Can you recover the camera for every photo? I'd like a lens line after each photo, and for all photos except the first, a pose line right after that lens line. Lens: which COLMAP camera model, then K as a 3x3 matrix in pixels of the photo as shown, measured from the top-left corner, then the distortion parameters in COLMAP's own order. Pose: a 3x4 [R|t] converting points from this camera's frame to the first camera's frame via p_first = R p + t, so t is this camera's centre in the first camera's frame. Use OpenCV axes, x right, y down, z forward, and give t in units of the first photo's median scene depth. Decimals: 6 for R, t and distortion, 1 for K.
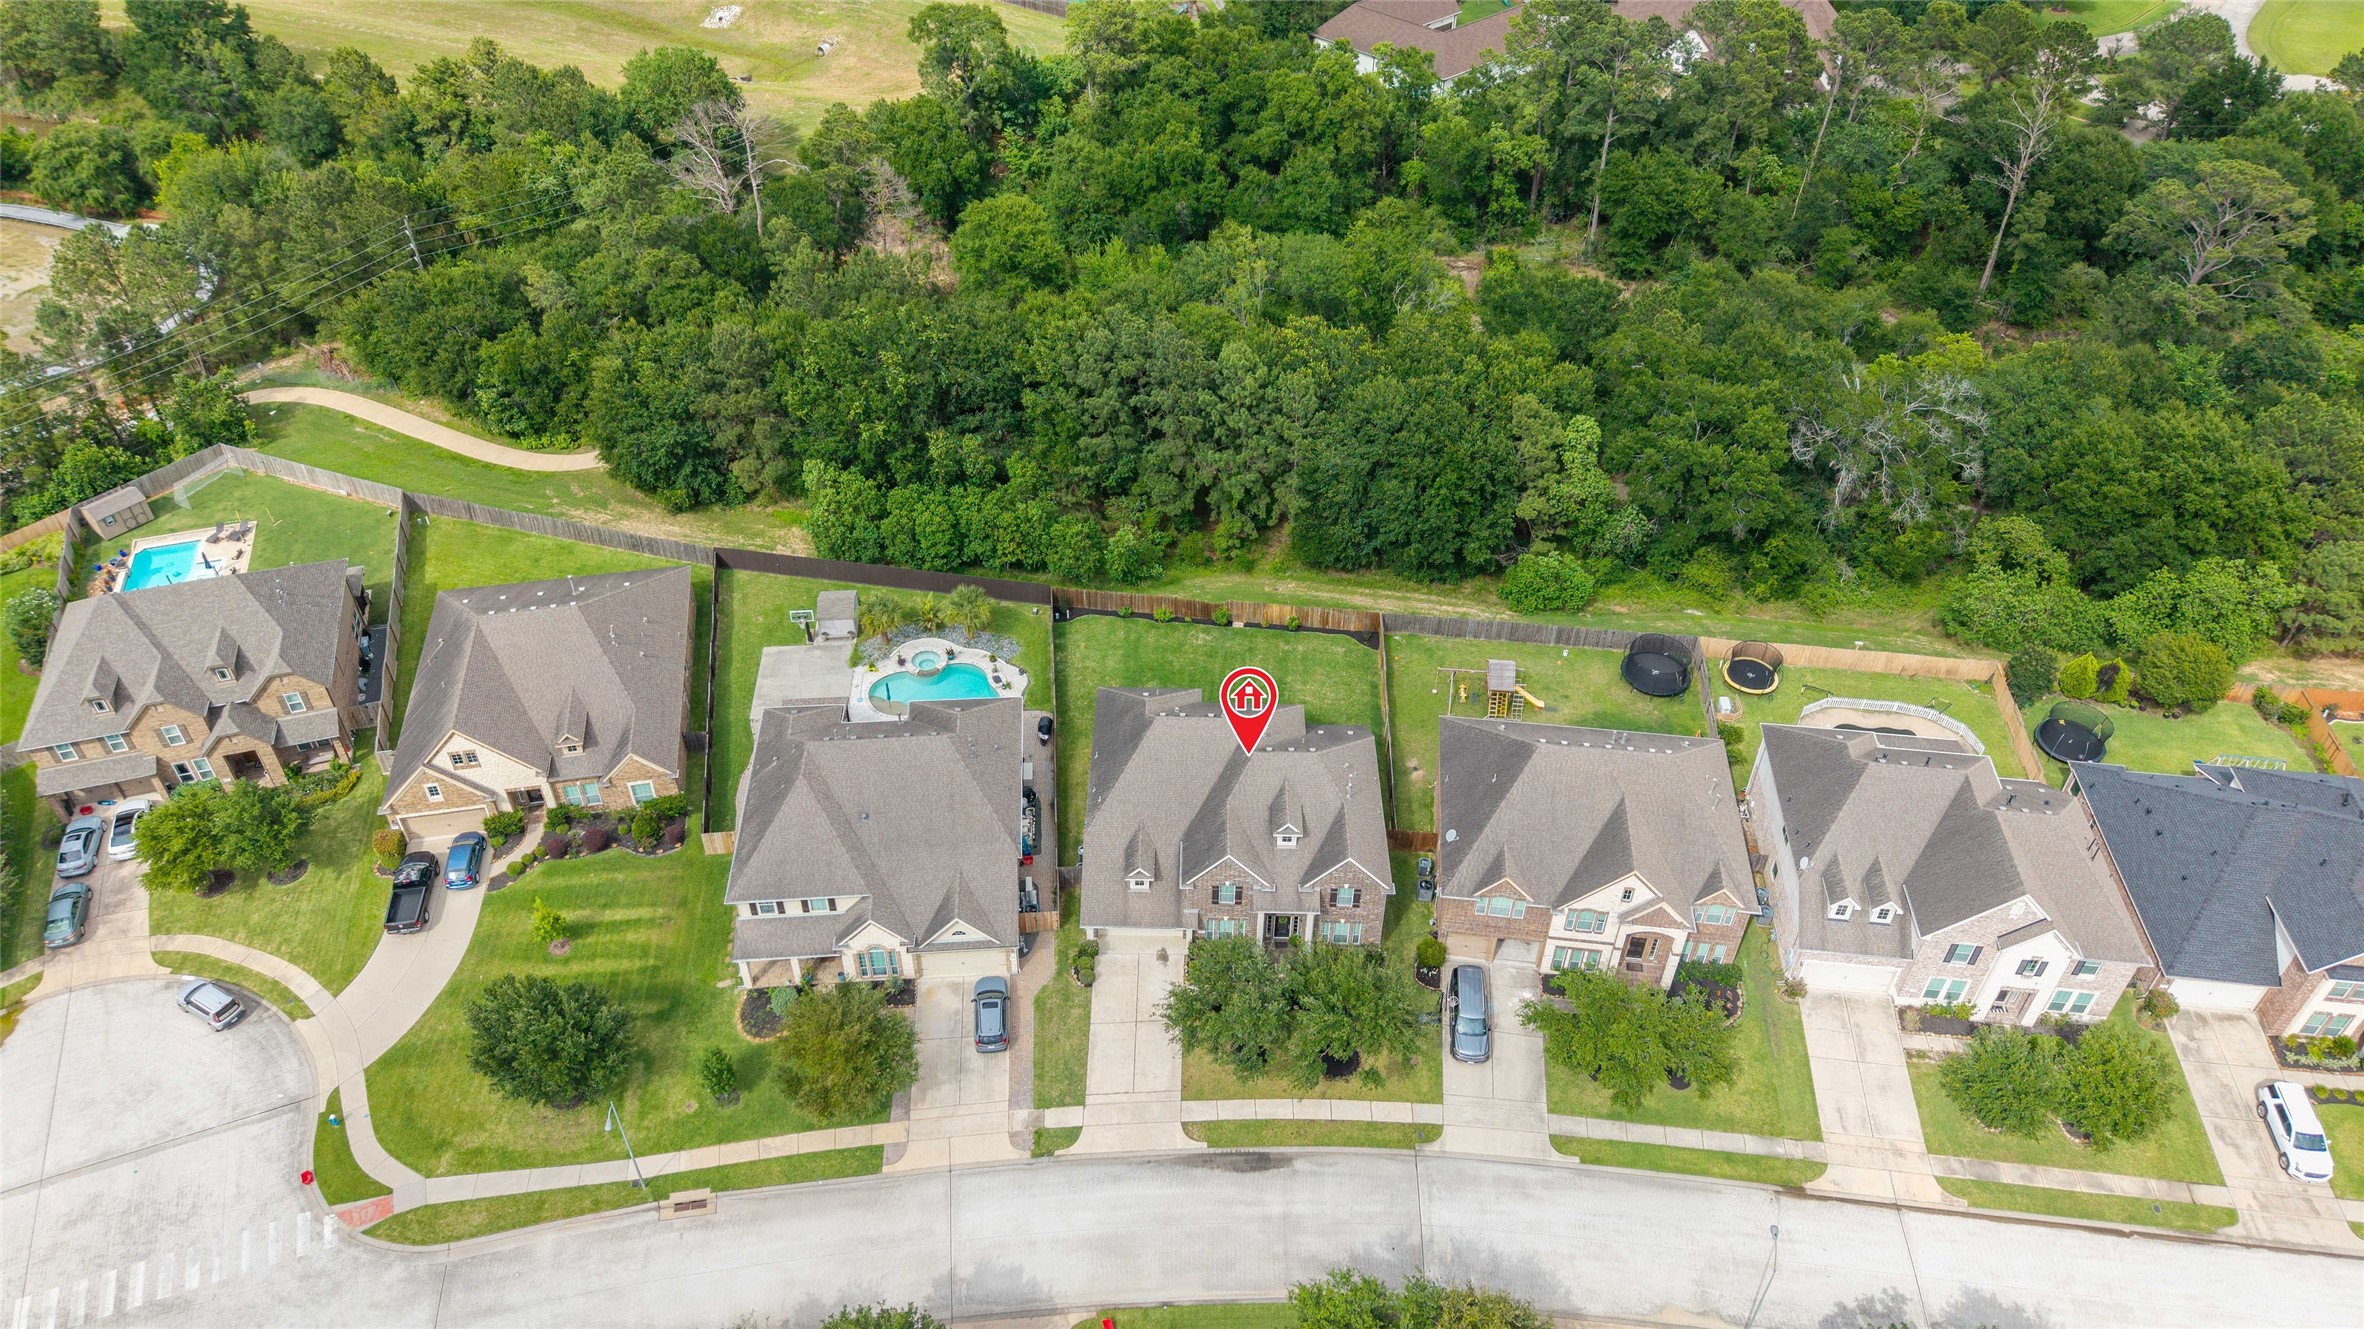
lens RADIAL K [[1582.1, 0, 1182.0], [0, 1582.1, 664.5], [0, 0, 1]] dist [0.002679, 0.000943]
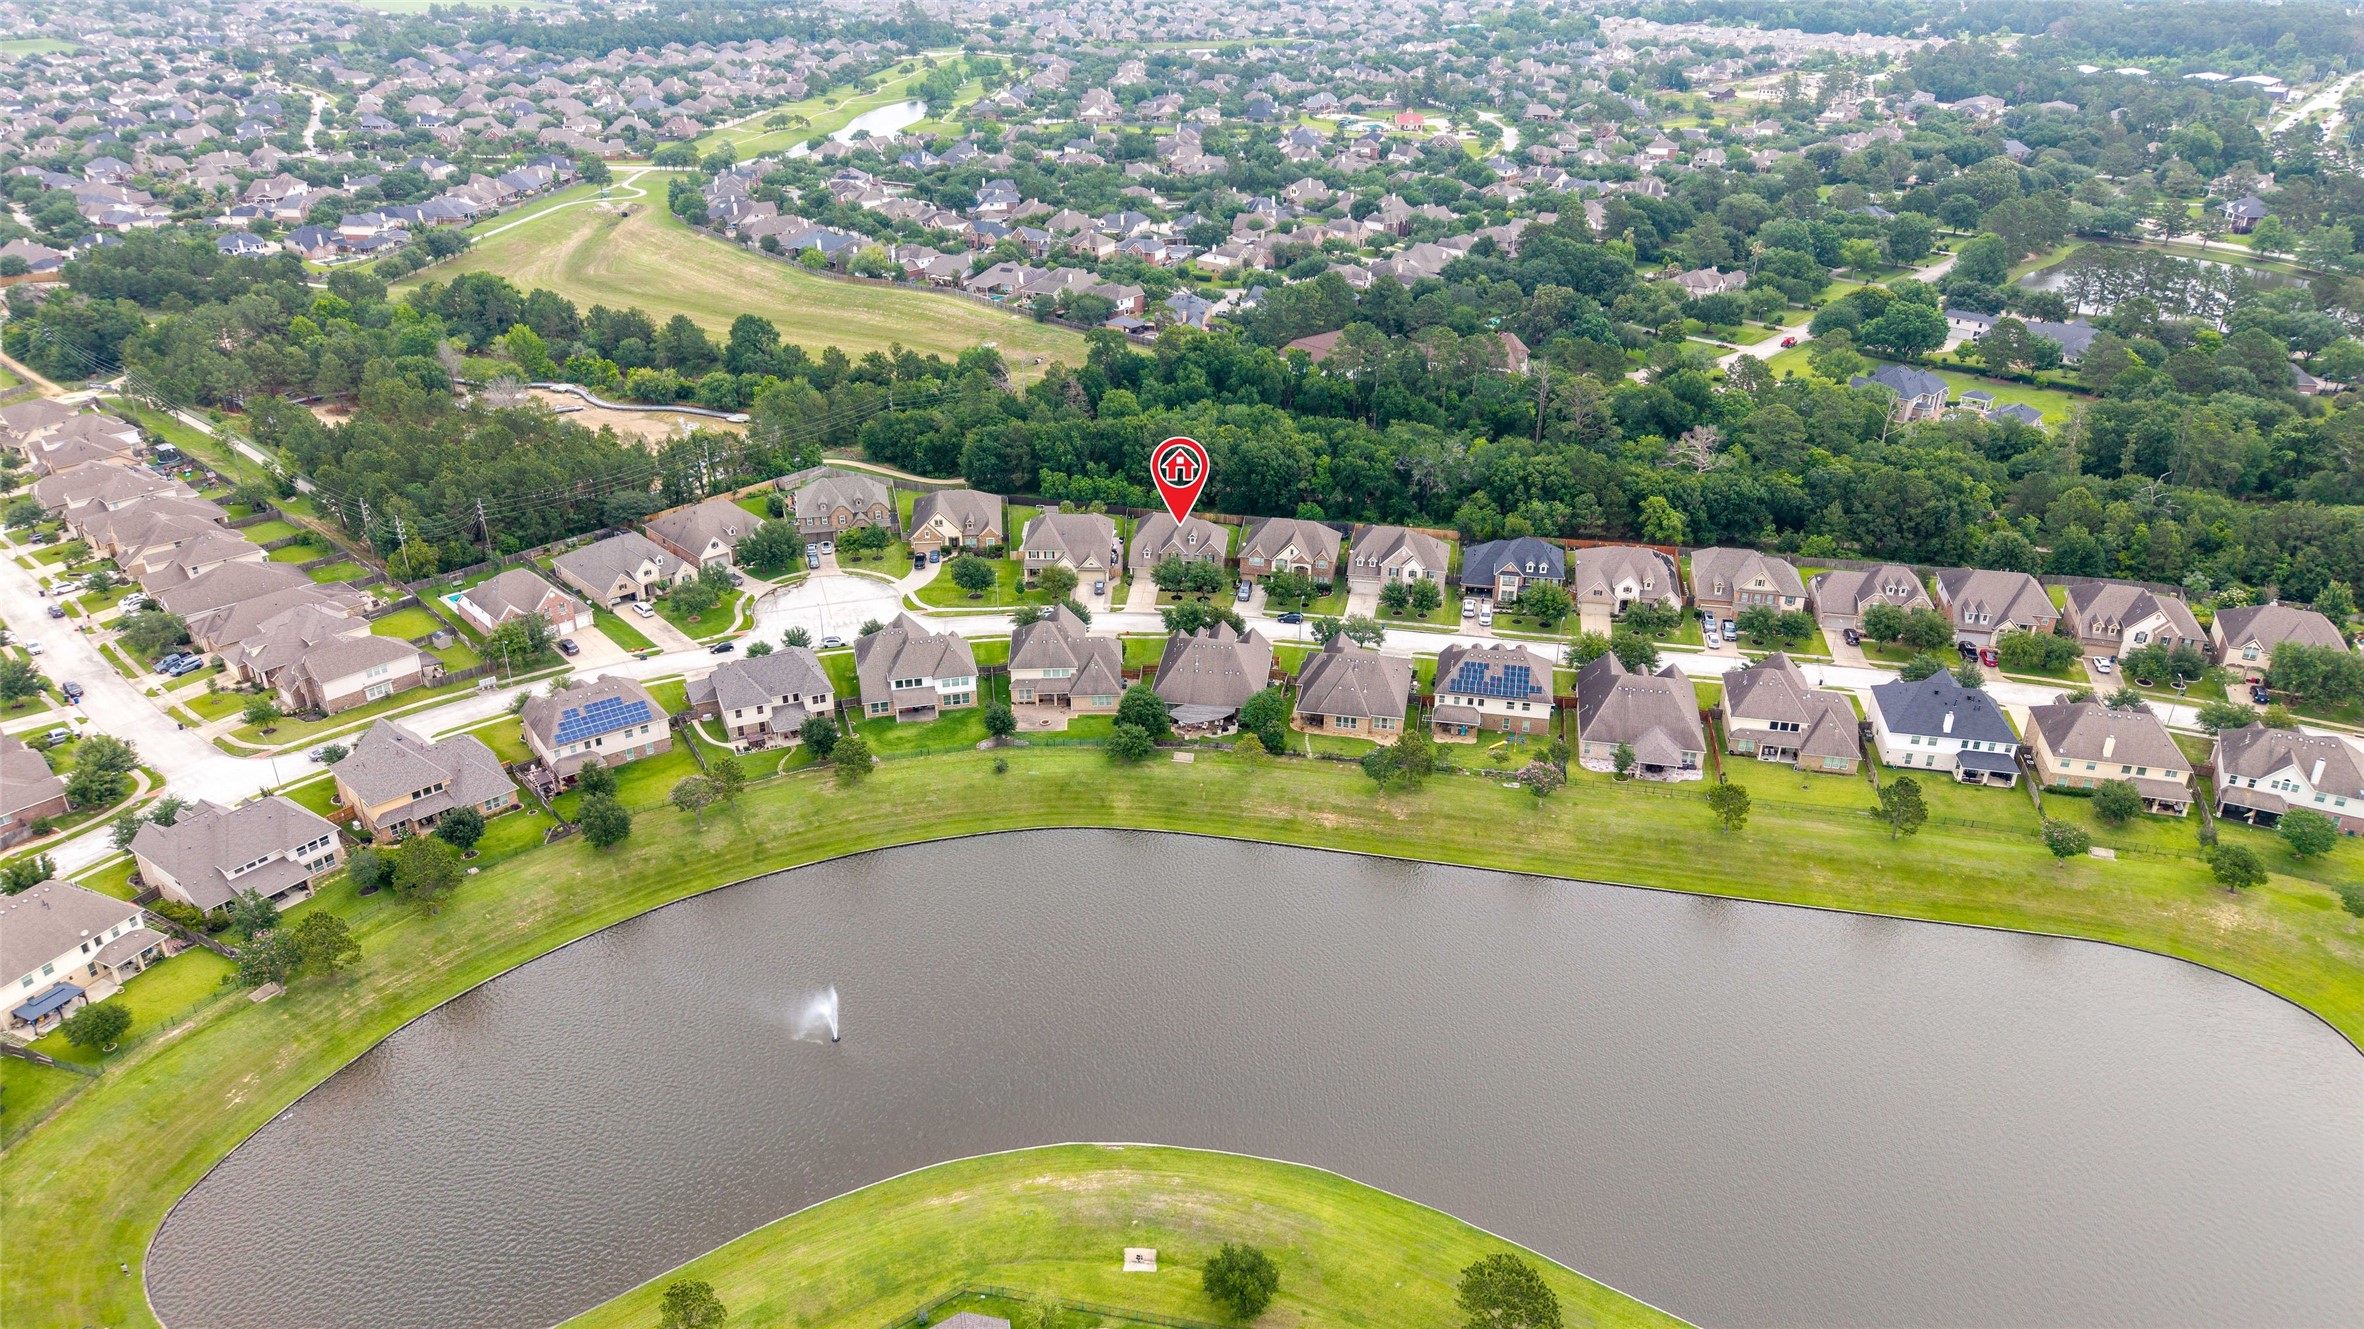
lens RADIAL K [[1582.1, 0, 1182.0], [0, 1582.1, 664.5], [0, 0, 1]] dist [0.002679, 0.000943]
pose [[0.996564, 0.036758, -0.074230, 0.227745], [-0.053604, 0.969382, -0.239634, 0.879414], [0.063149, 0.242790, 0.968021, -1.616426]]
